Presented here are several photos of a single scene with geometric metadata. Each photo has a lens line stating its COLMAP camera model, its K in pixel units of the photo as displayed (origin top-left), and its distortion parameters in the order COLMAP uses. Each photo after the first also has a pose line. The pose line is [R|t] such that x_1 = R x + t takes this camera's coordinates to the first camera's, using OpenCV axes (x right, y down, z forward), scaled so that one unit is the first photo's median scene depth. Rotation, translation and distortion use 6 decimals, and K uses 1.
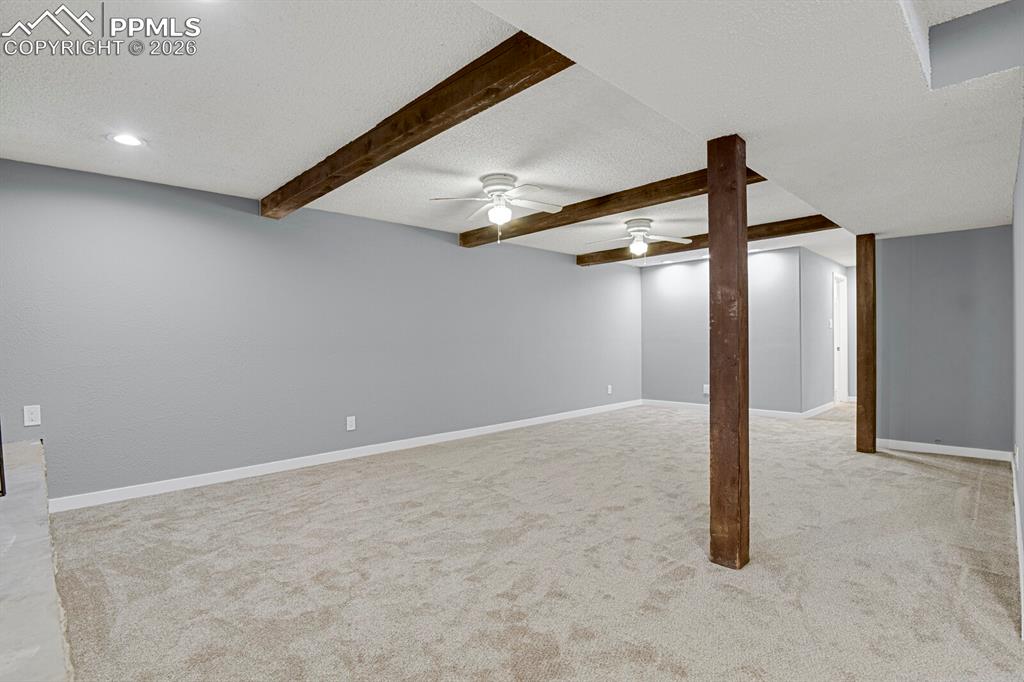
lens RADIAL K [[480.9, 0, 514.1], [0, 480.9, 346.1], [0, 0, 1]] dist [-0.026790, -0.000689]
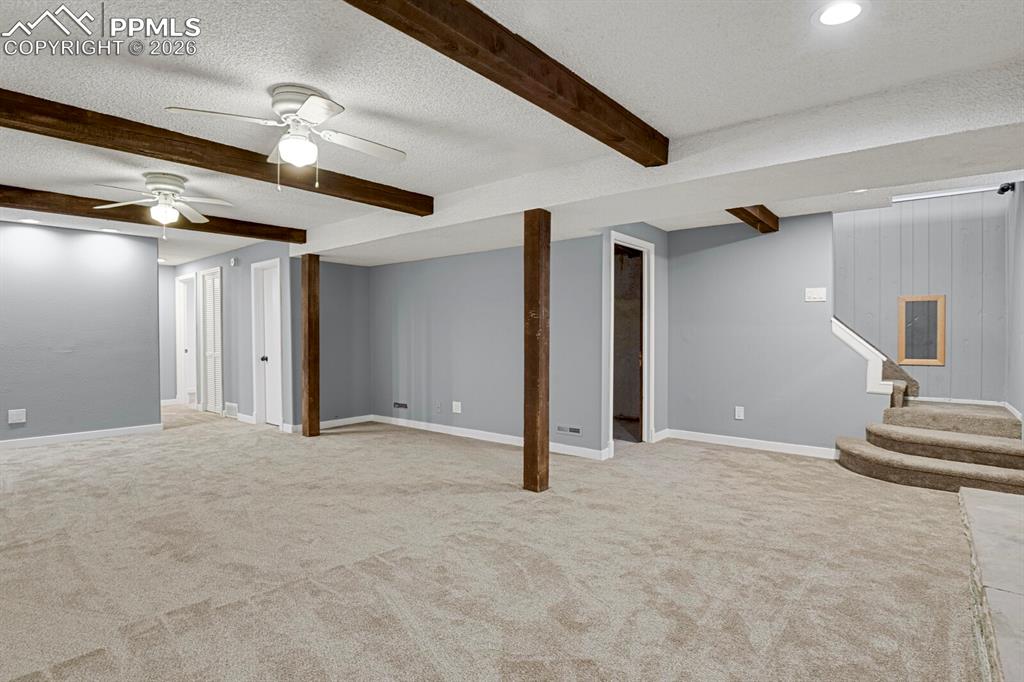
lens RADIAL K [[499.4, 0, 518.0], [0, 499.4, 342.3], [0, 0, 1]] dist [-0.026576, -0.001945]
pose [[-0.077624, -0.003185, 0.996978, -0.744281], [0.014313, 0.999888, 0.004309, -0.013867], [-0.996880, 0.014604, -0.077570, 0.785132]]
